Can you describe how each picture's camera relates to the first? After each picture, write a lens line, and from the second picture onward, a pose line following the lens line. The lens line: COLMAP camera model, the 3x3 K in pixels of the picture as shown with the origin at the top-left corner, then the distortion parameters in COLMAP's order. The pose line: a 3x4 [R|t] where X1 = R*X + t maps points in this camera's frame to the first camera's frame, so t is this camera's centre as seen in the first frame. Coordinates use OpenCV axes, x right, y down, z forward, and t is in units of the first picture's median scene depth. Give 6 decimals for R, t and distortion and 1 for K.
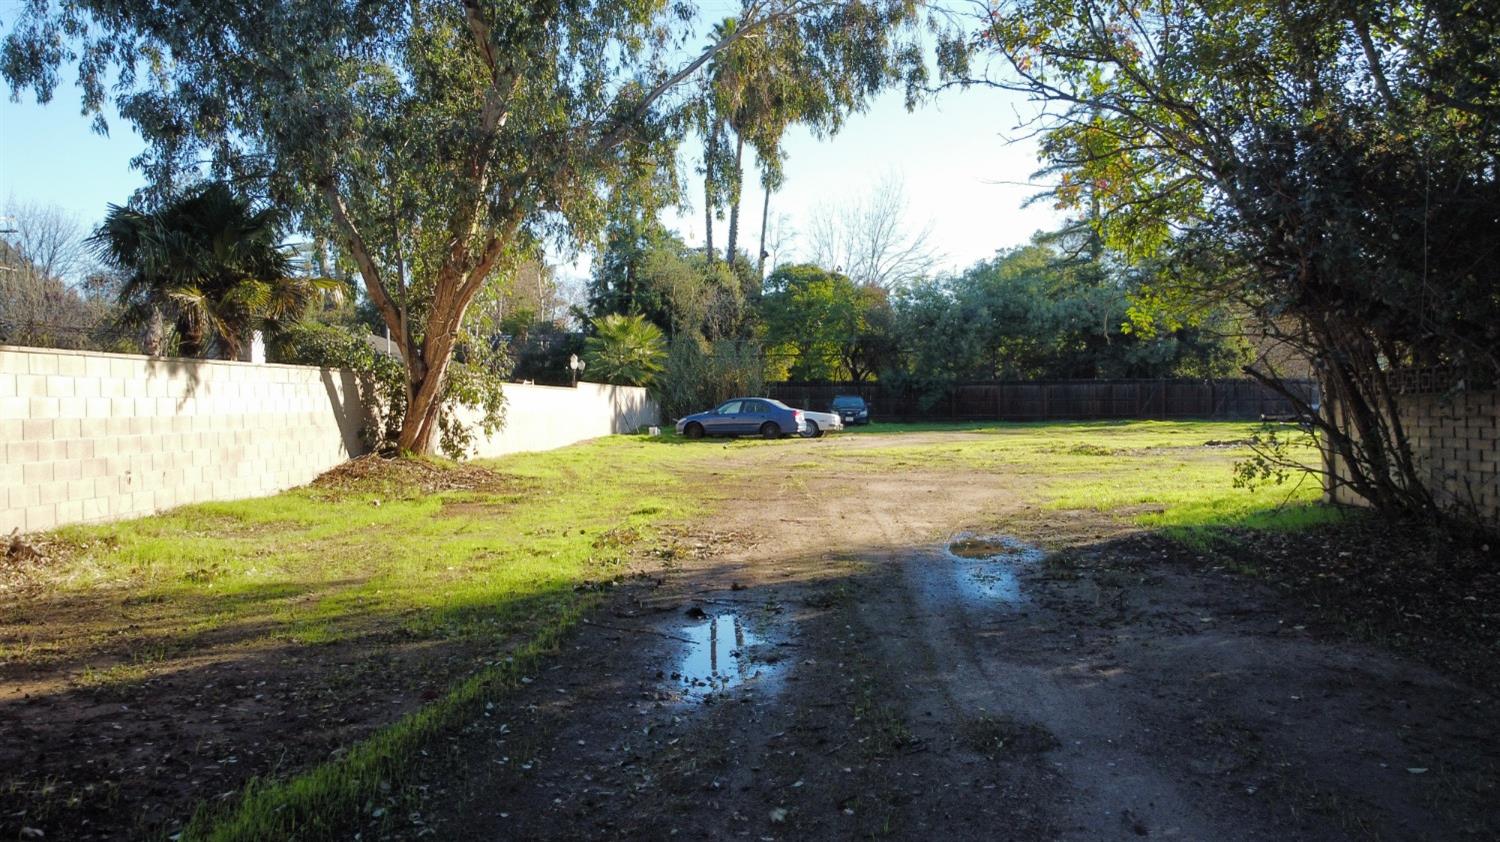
lens RADIAL K [[1138.1, 0, 748.3], [0, 1138.1, 418.5], [0, 0, 1]] dist [-0.001941, -0.002650]
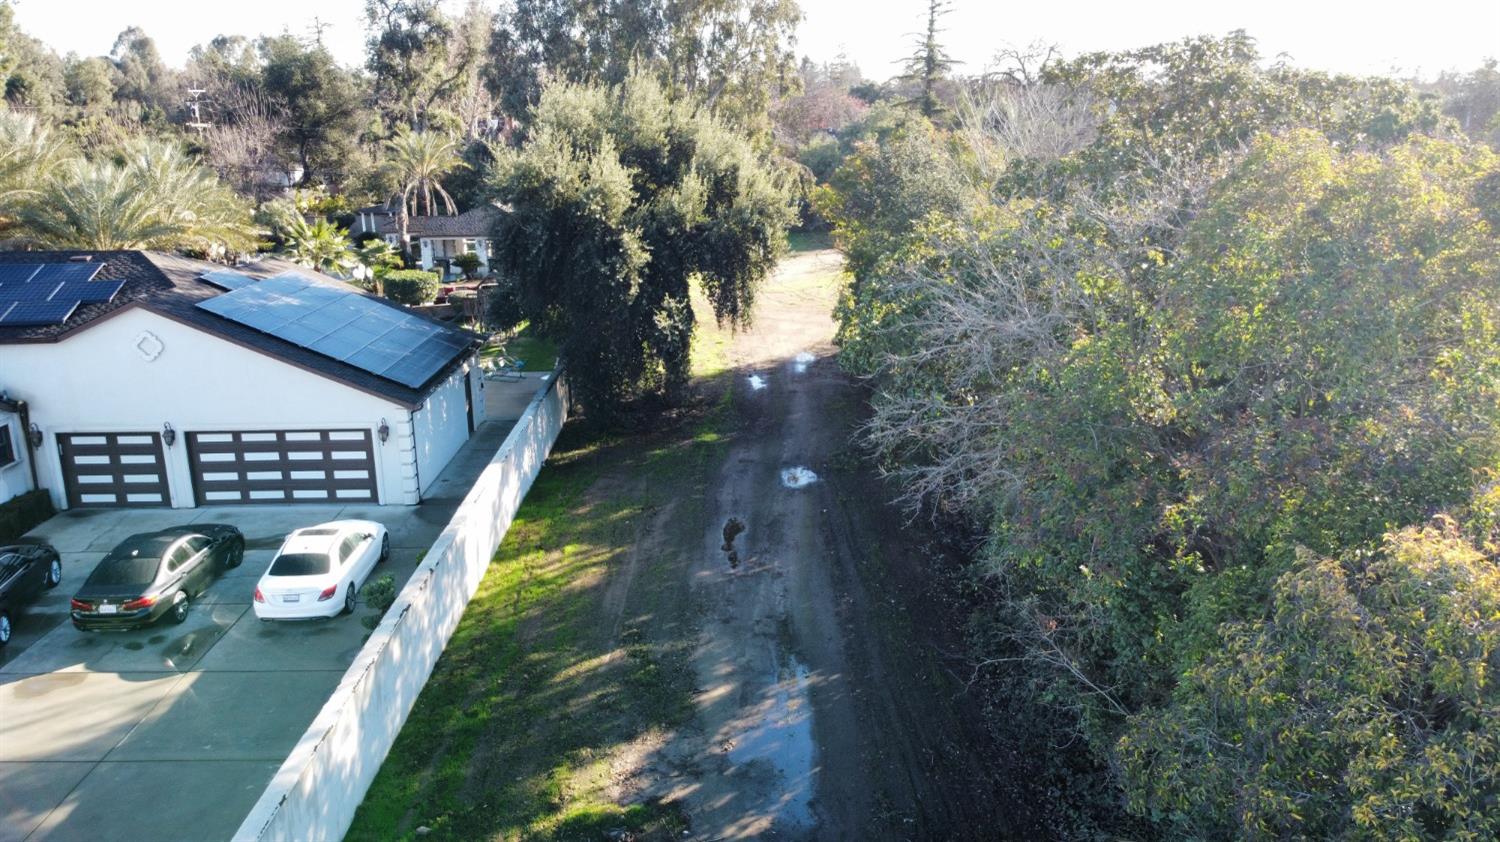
lens RADIAL K [[1138.1, 0, 748.3], [0, 1138.1, 418.5], [0, 0, 1]] dist [-0.001941, -0.002650]
pose [[0.997322, -0.017549, 0.070998, -0.066000], [-0.000655, 0.968600, 0.248623, -0.150589], [-0.073131, -0.248004, 0.965995, -0.663855]]
